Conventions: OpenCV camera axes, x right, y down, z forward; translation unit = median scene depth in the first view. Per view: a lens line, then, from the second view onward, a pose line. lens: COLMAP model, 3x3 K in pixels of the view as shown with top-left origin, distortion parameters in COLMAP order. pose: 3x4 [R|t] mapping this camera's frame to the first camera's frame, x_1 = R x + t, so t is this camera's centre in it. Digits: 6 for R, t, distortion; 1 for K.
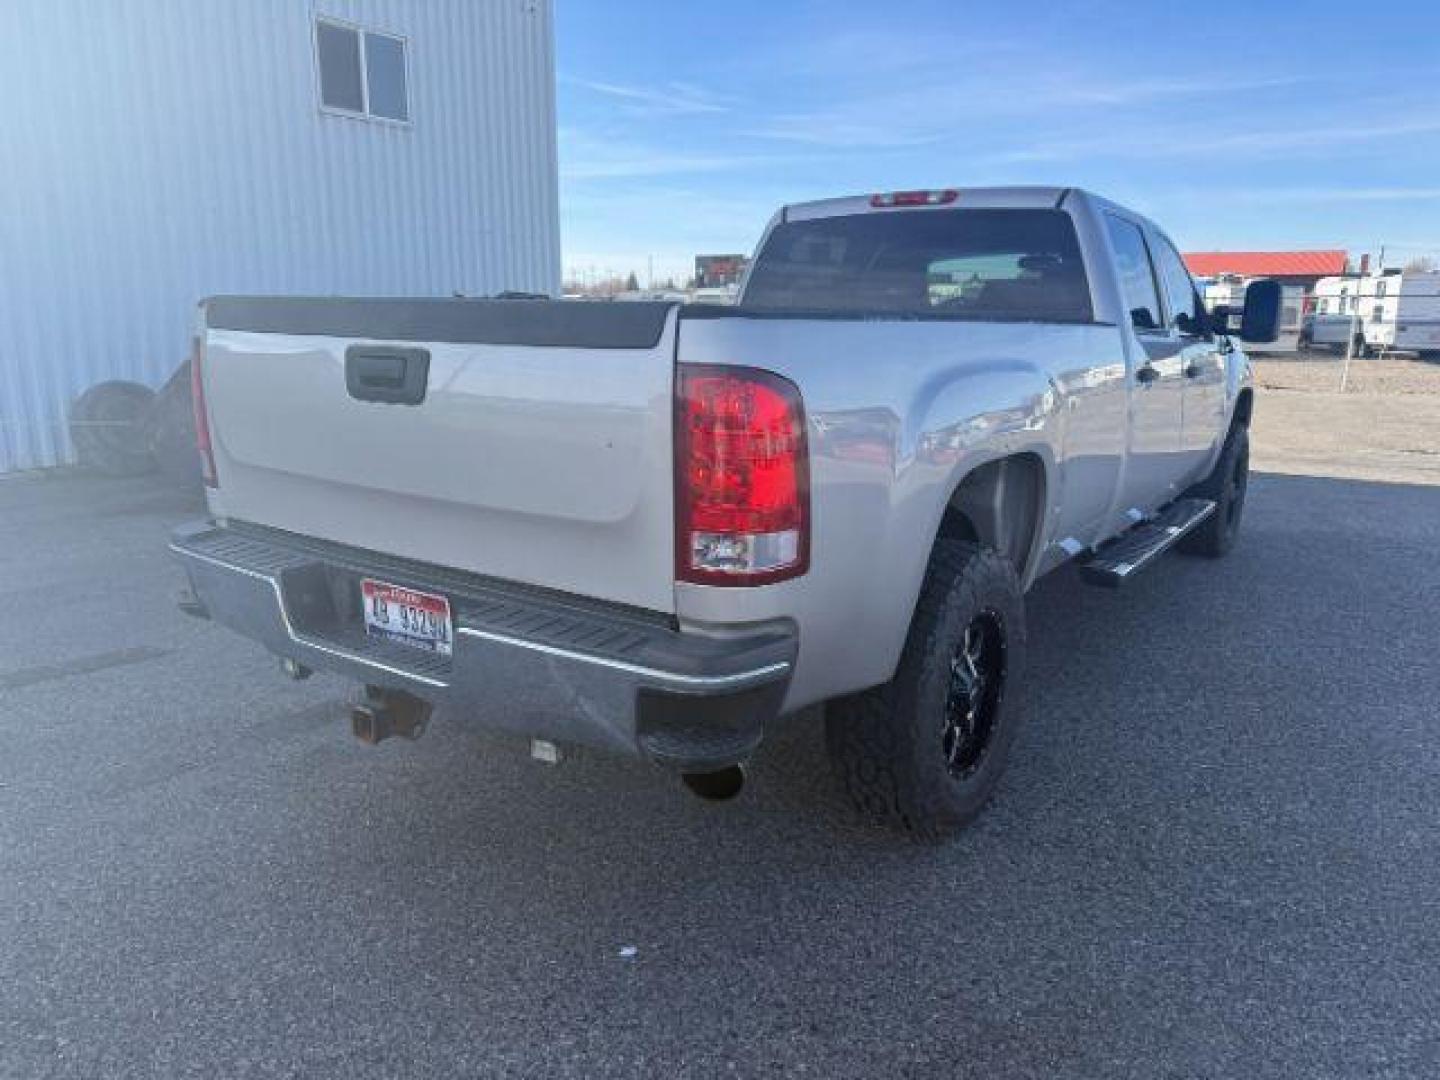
lens RADIAL K [[1020.4, 0, 696.4], [0, 1020.4, 539.9], [0, 0, 1]] dist [-0.004372, -0.007290]
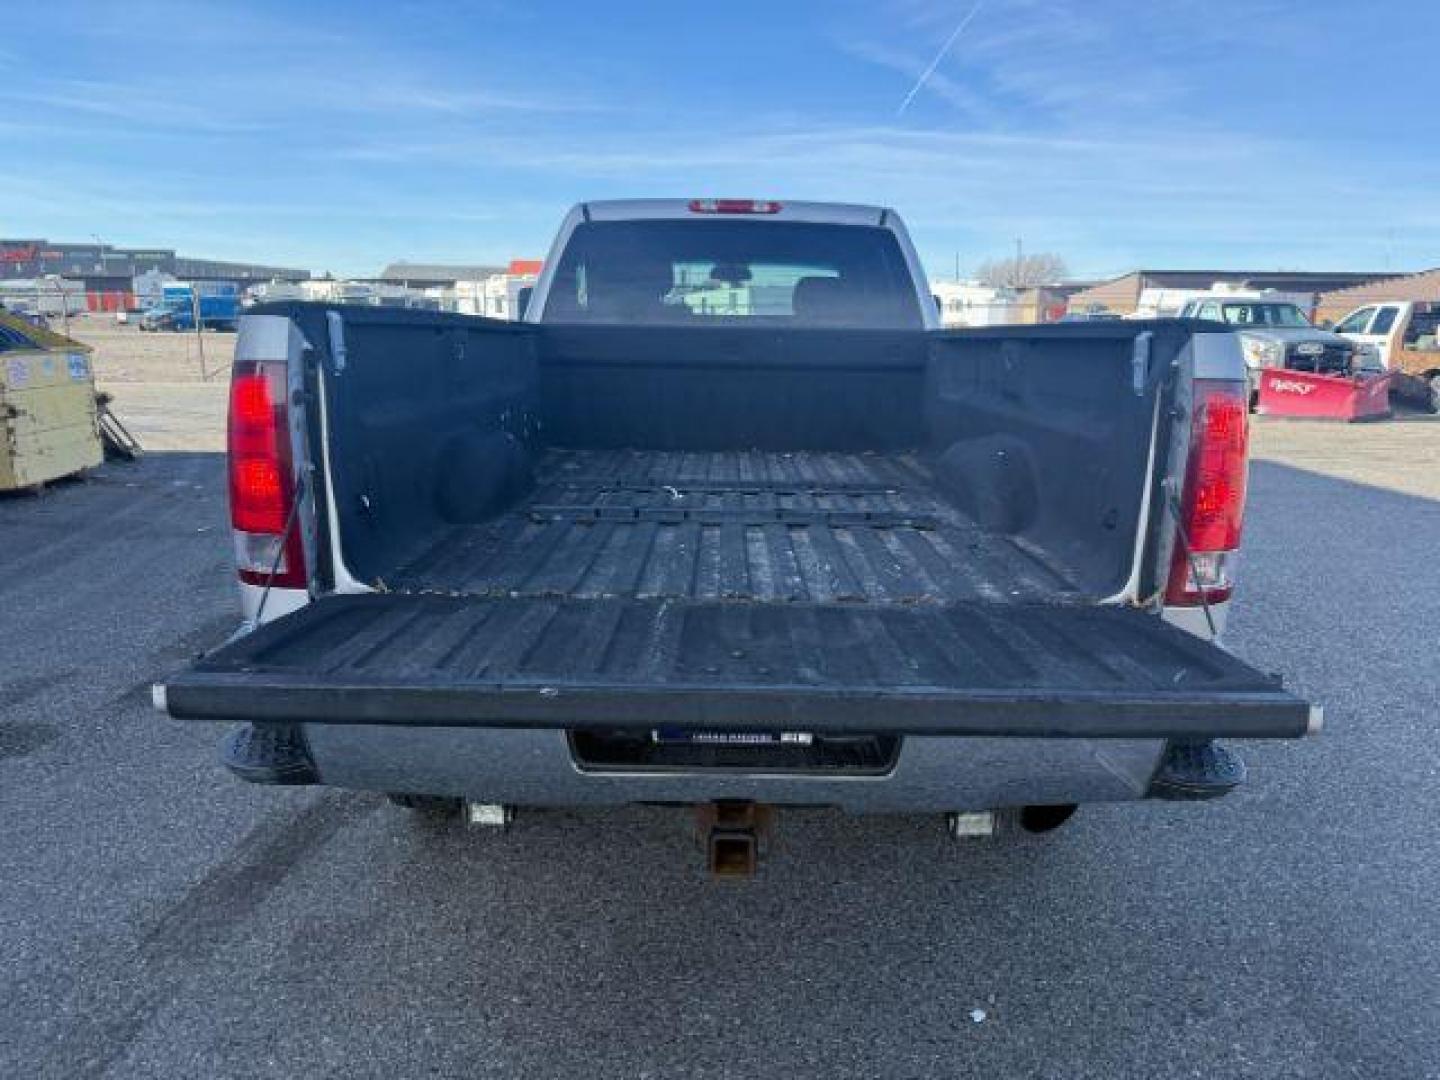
lens RADIAL K [[1020.4, 0, 696.4], [0, 1020.4, 539.9], [0, 0, 1]] dist [-0.004372, -0.007290]
pose [[0.818068, -0.115794, 0.563344, -0.424705], [0.114873, 0.992682, 0.037229, -0.051667], [-0.563532, 0.034257, 0.825383, 0.206857]]
